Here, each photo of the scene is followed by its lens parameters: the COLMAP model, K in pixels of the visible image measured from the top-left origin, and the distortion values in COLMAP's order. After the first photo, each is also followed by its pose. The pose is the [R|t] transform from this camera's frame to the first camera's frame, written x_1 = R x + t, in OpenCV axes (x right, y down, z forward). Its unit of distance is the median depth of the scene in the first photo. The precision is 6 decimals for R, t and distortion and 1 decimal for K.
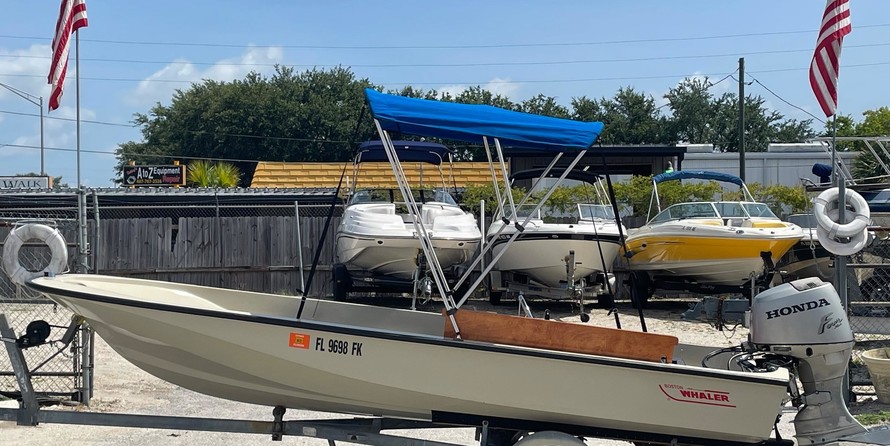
lens RADIAL K [[1326.6, 0, 458.3], [0, 1326.6, 223.9], [0, 0, 1]] dist [0.173629, -0.394935]
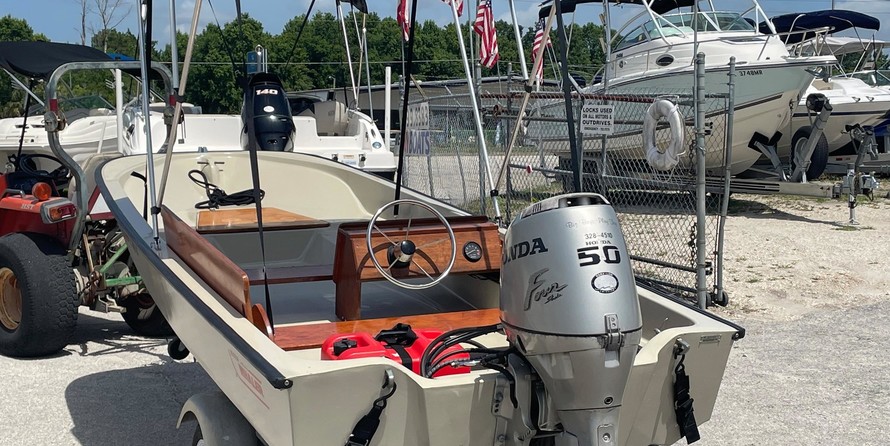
lens RADIAL K [[1329.0, 0, 445.0], [0, 1329.0, 223.0], [0, 0, 1]] dist [0.141140, -0.129400]
pose [[0.391190, 0.072626, -0.917440, 0.677909], [0.008207, 0.996566, 0.082389, 0.011110], [0.920273, -0.039759, 0.389251, 0.770867]]
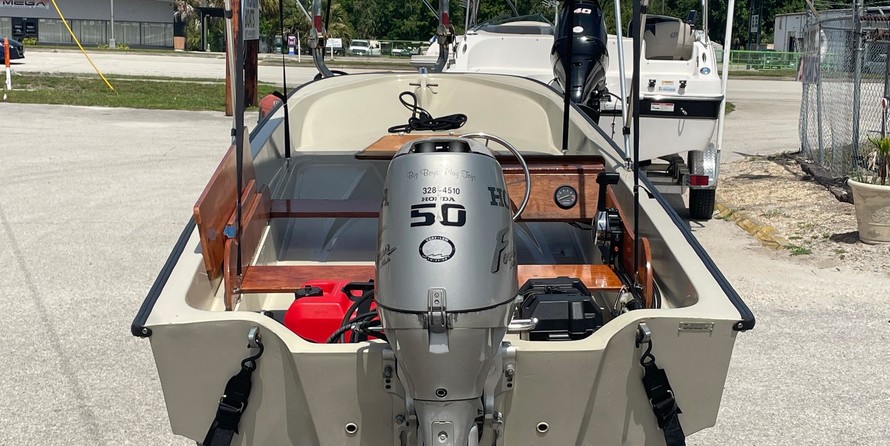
lens RADIAL K [[1329.0, 0, 445.0], [0, 1329.0, 223.0], [0, 0, 1]] dist [0.141140, -0.129400]
pose [[0.018511, 0.141358, -0.989786, 0.646775], [-0.012039, 0.989915, 0.141151, 0.010299], [0.999756, 0.009303, 0.020026, 0.990023]]
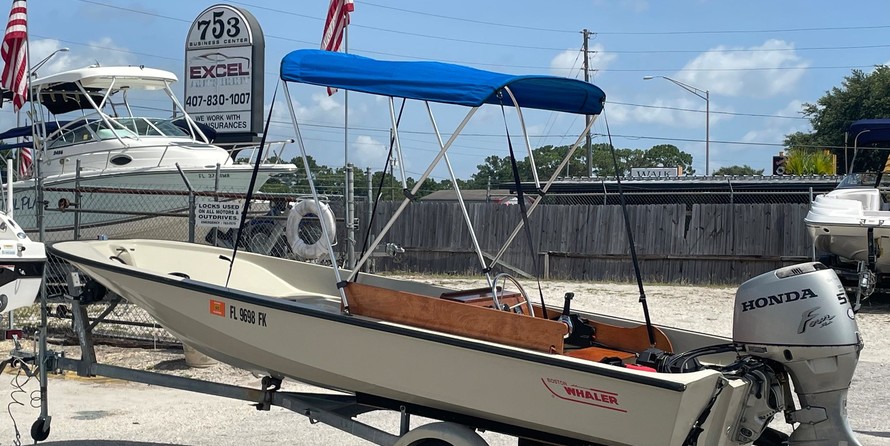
lens RADIAL K [[1326.6, 0, 458.3], [0, 1326.6, 223.9], [0, 0, 1]] dist [0.173629, -0.394935]
pose [[0.864579, 0.015503, -0.502257, 0.480166], [-0.012885, 0.999879, 0.008682, 0.013057], [0.502331, -0.001034, 0.864675, 0.210533]]
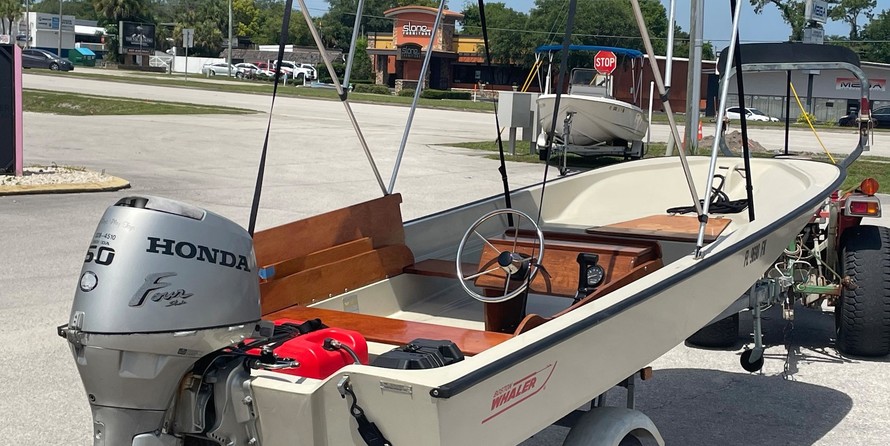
lens RADIAL K [[1329.0, 0, 445.0], [0, 1329.0, 223.0], [0, 0, 1]] dist [0.141140, -0.129400]
pose [[-0.573195, 0.061625, -0.817098, 0.594080], [-0.028933, 0.995024, 0.095341, 0.000998], [0.818908, 0.078290, -0.568560, 1.357699]]
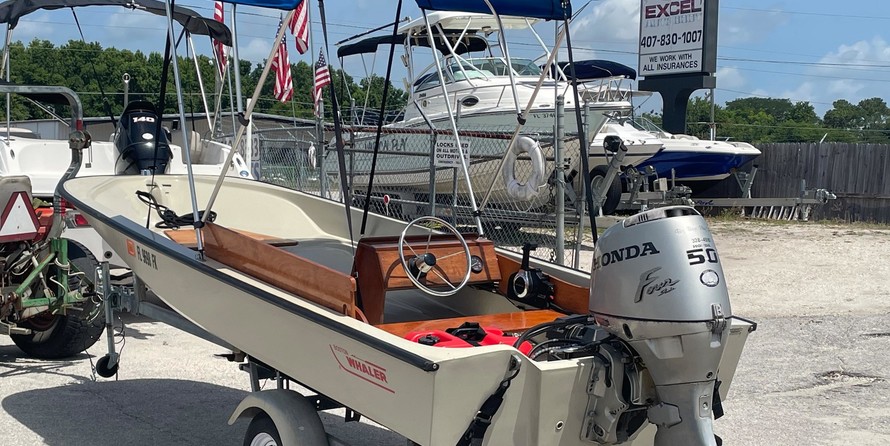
lens RADIAL K [[1326.6, 0, 458.3], [0, 1326.6, 223.9], [0, 0, 1]] dist [0.173629, -0.394935]
pose [[0.581497, 0.051229, -0.811934, 0.675045], [-0.012142, 0.998451, 0.054302, 0.017467], [0.813458, -0.021718, 0.581218, 0.589194]]
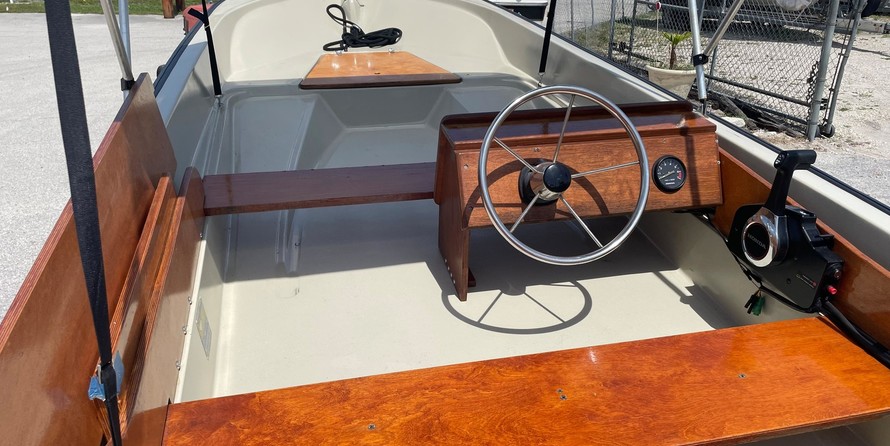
lens RADIAL K [[674.2, 0, 450.1], [0, 674.2, 226.5], [0, 0, 1]] dist [0.090266, -0.125634]
pose [[0.228004, 0.348767, -0.909052, 0.217039], [-0.006616, 0.934178, 0.356747, 0.025780], [0.973638, -0.075325, 0.215304, 0.946926]]
